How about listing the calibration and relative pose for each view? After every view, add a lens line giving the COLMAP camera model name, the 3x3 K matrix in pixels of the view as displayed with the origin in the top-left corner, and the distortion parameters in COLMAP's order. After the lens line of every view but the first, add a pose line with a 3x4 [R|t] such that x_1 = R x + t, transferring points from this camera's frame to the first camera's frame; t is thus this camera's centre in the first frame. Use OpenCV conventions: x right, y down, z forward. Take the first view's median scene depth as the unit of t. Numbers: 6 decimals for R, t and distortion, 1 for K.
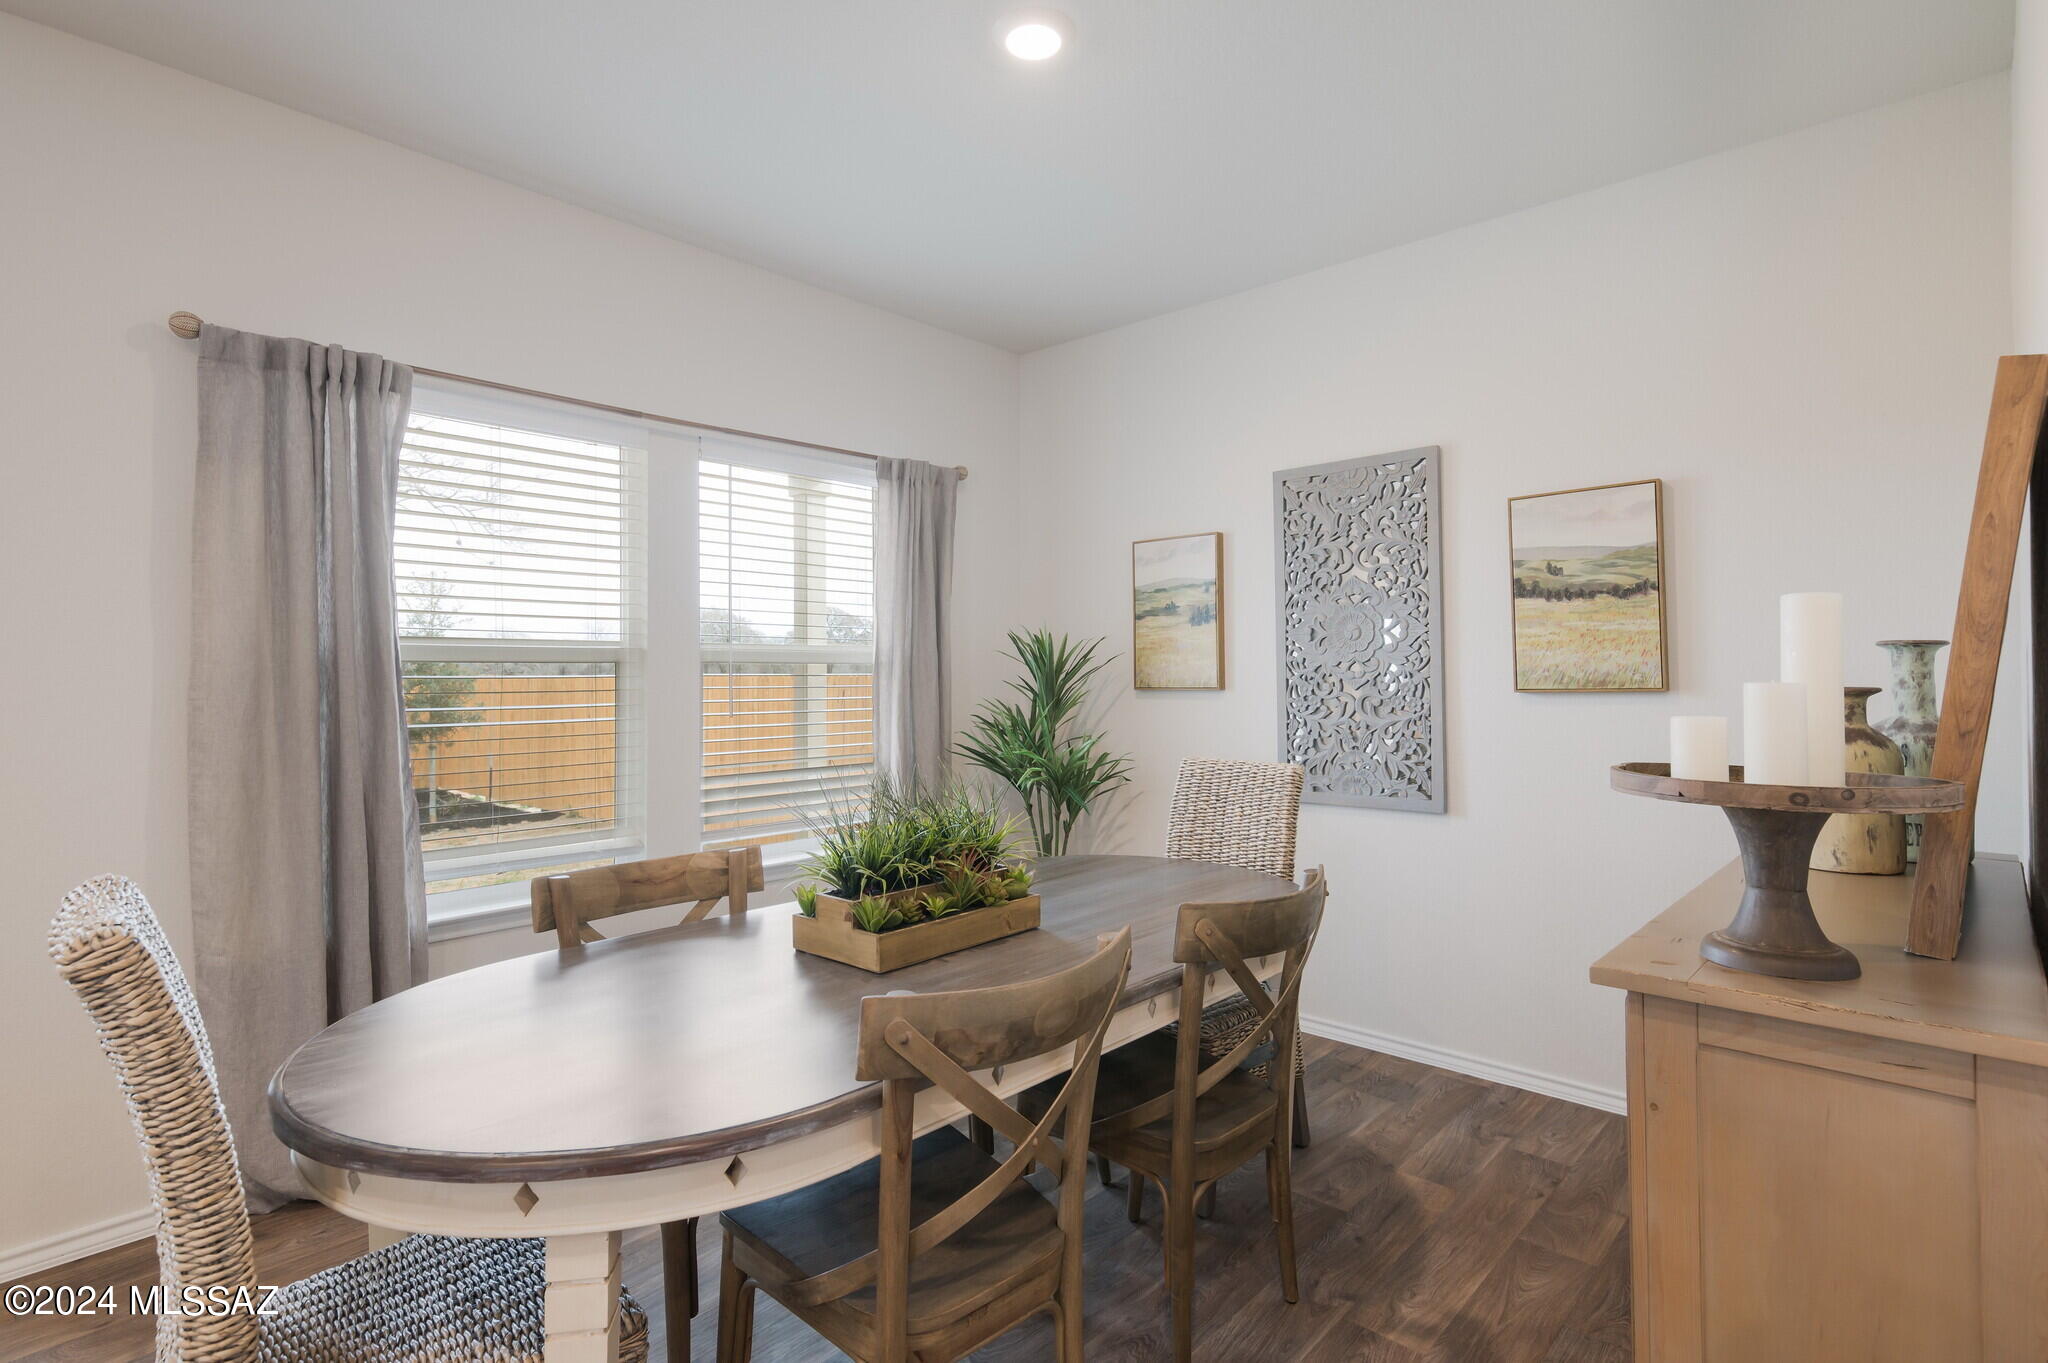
lens RADIAL K [[1018.6, 0, 1036.4], [0, 1018.6, 671.2], [0, 0, 1]] dist [0.030899, 0.000158]
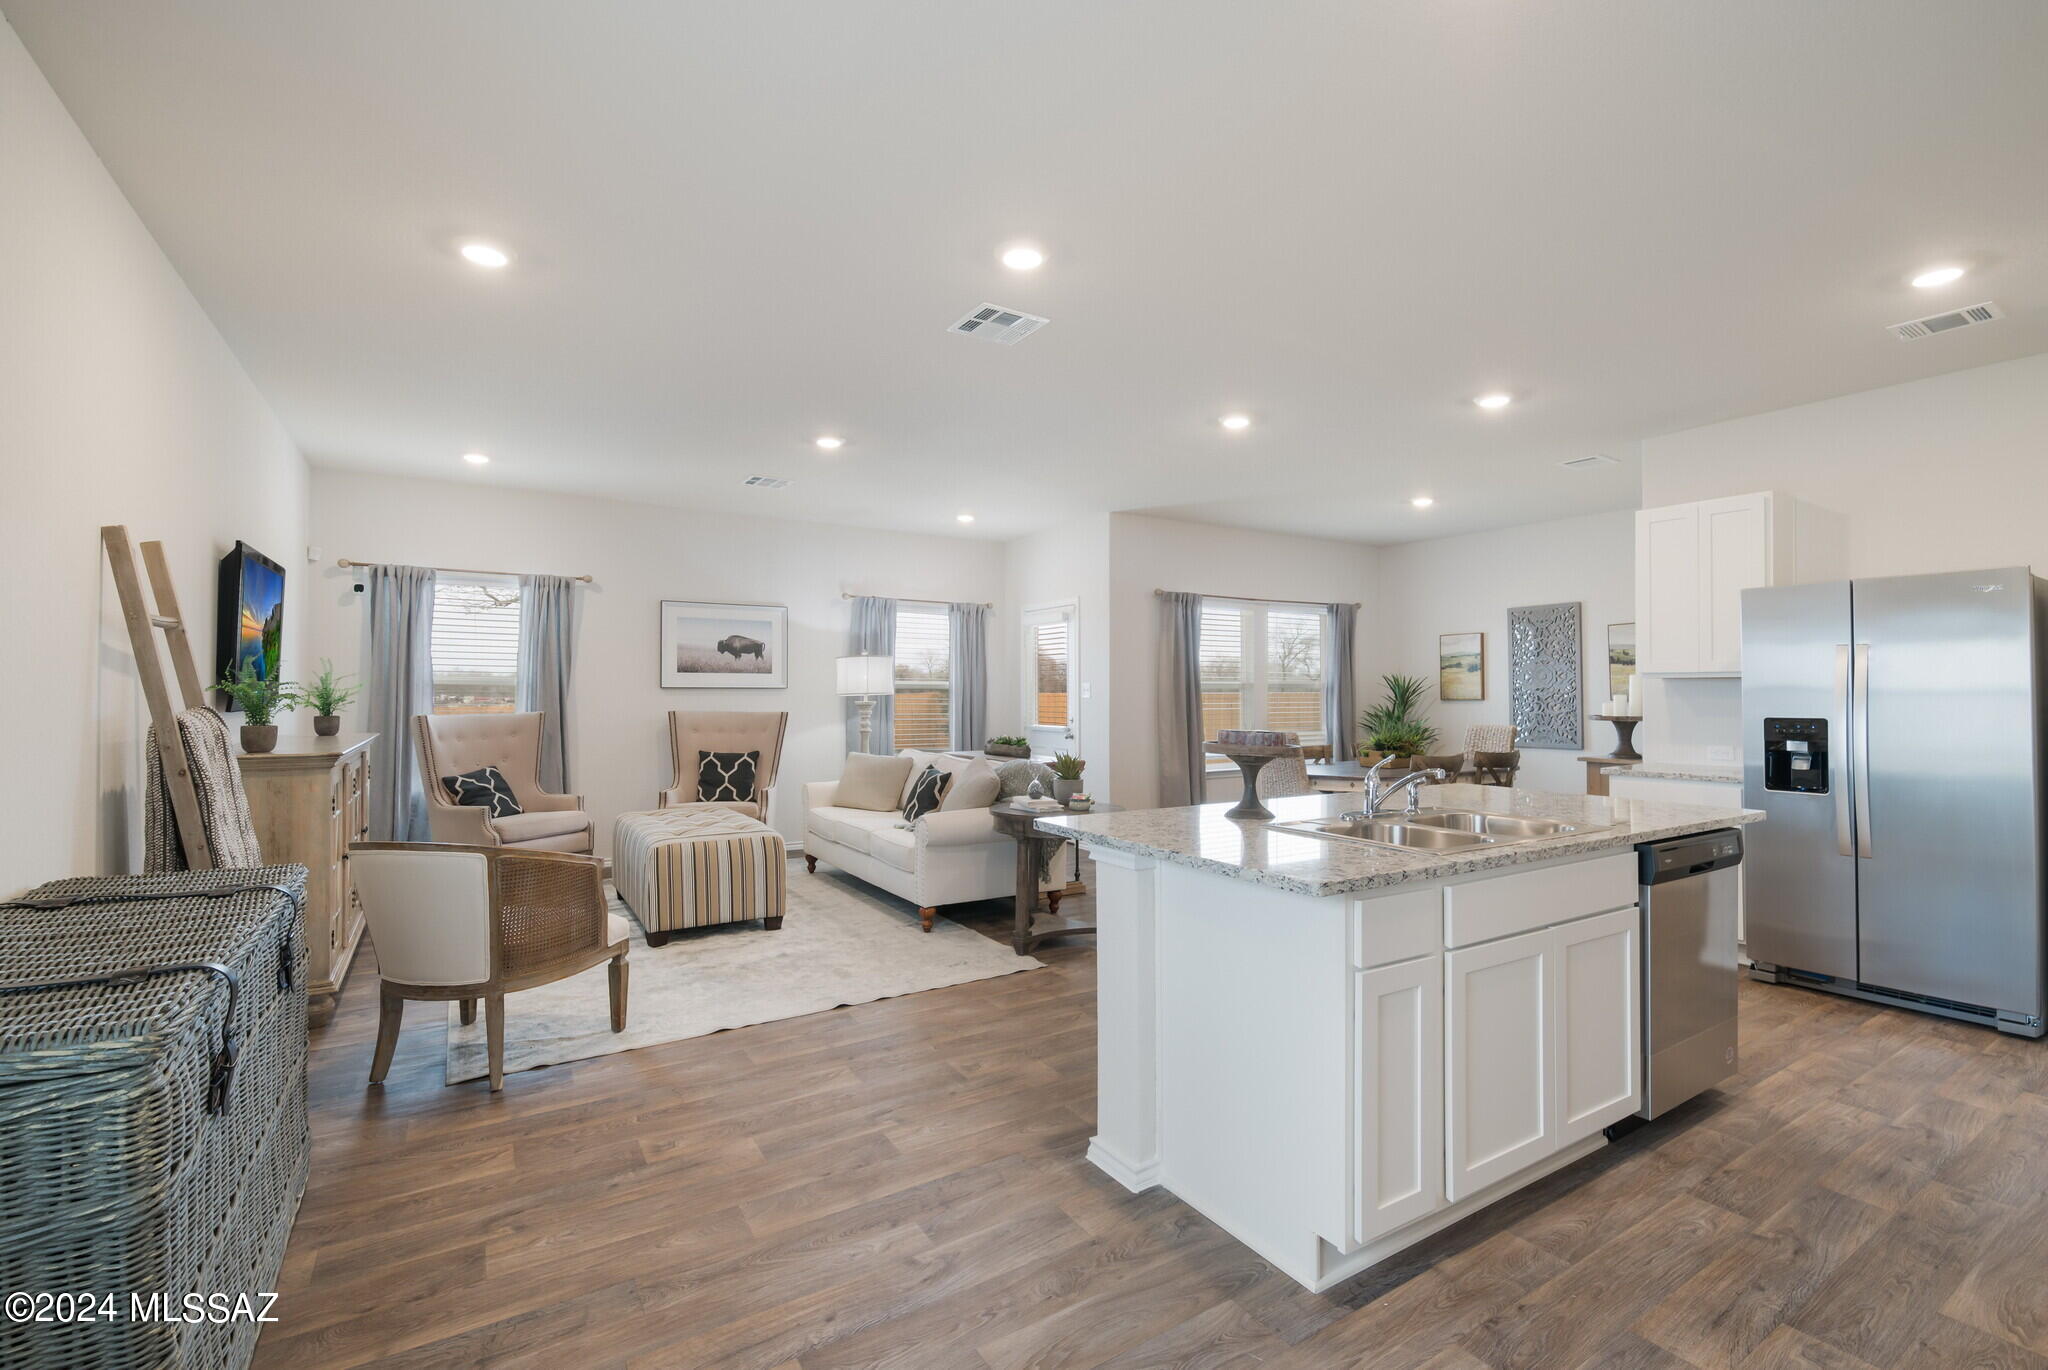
lens RADIAL K [[894.1, 0, 1032.7], [0, 894.1, 682.2], [0, 0, 1]] dist [0.015112, -0.012460]
pose [[0.962480, 0.001274, -0.271349, -0.303215], [-0.004053, 0.999945, -0.009682, 0.001831], [0.271322, 0.010418, 0.962432, -1.498991]]
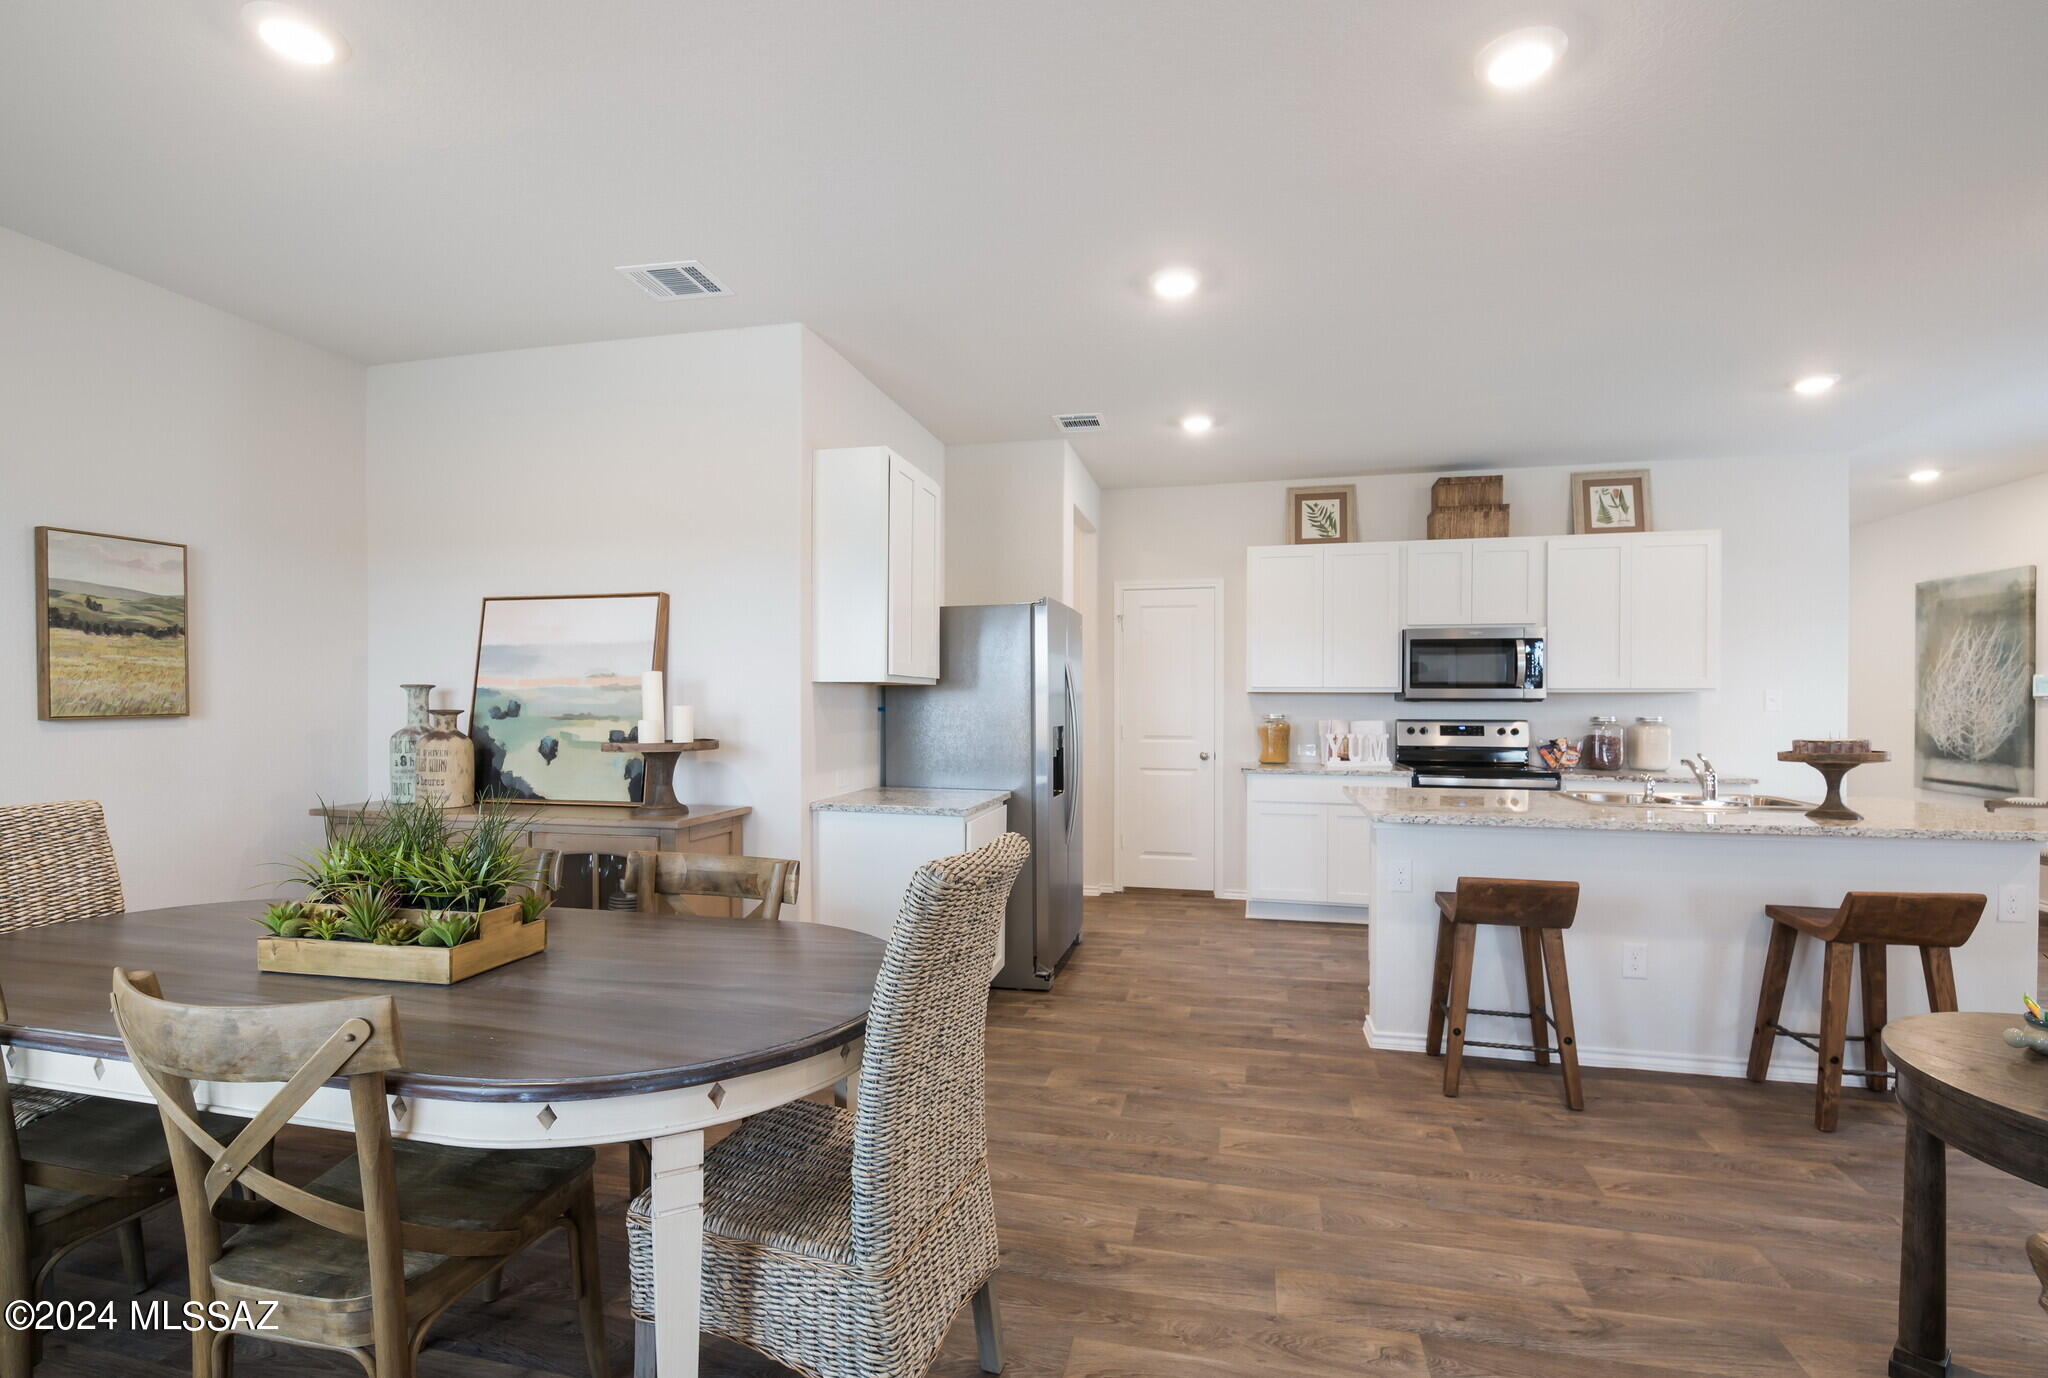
lens RADIAL K [[904.4, 0, 1032.5], [0, 904.4, 708.6], [0, 0, 1]] dist [0.001357, -0.000356]
pose [[-0.482992, -0.003154, 0.875619, -0.757115], [-0.001583, 0.999995, 0.002729, 0.005090], [-0.875623, -0.000068, -0.482995, 0.565877]]
